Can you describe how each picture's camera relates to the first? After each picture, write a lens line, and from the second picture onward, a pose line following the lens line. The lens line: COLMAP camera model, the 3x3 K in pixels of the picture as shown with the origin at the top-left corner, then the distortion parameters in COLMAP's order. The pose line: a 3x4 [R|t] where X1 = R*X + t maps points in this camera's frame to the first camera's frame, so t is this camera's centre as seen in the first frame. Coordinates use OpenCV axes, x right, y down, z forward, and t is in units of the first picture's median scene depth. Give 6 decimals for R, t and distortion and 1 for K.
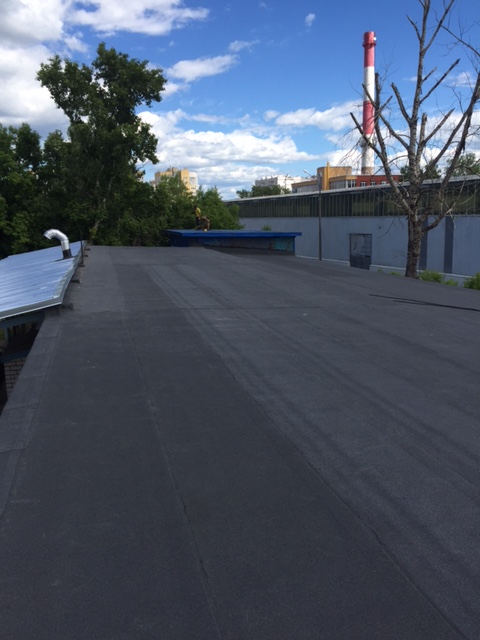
lens RADIAL K [[566.7, 0, 241.0], [0, 566.7, 330.8], [0, 0, 1]] dist [0.043190, 0.007063]
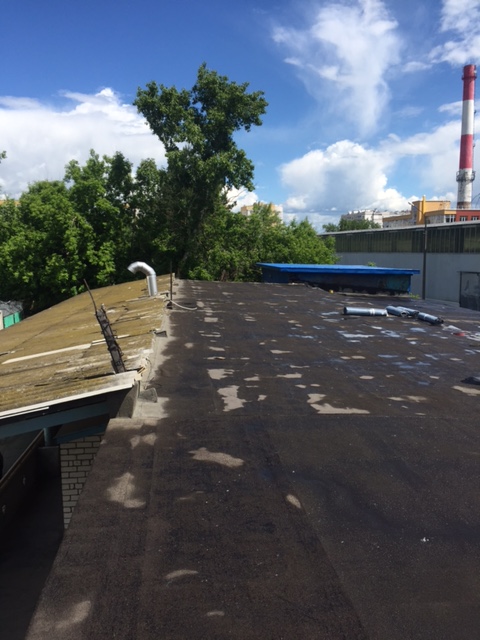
lens RADIAL K [[558.8, 0, 240.0], [0, 558.8, 320.0], [0, 0, 1]] dist [0.036889, -0.006320]
pose [[0.990195, 0.038348, -0.134328, -0.033107], [-0.048207, 0.996316, -0.070931, -0.019069], [0.131114, 0.076712, 0.988395, 0.102850]]
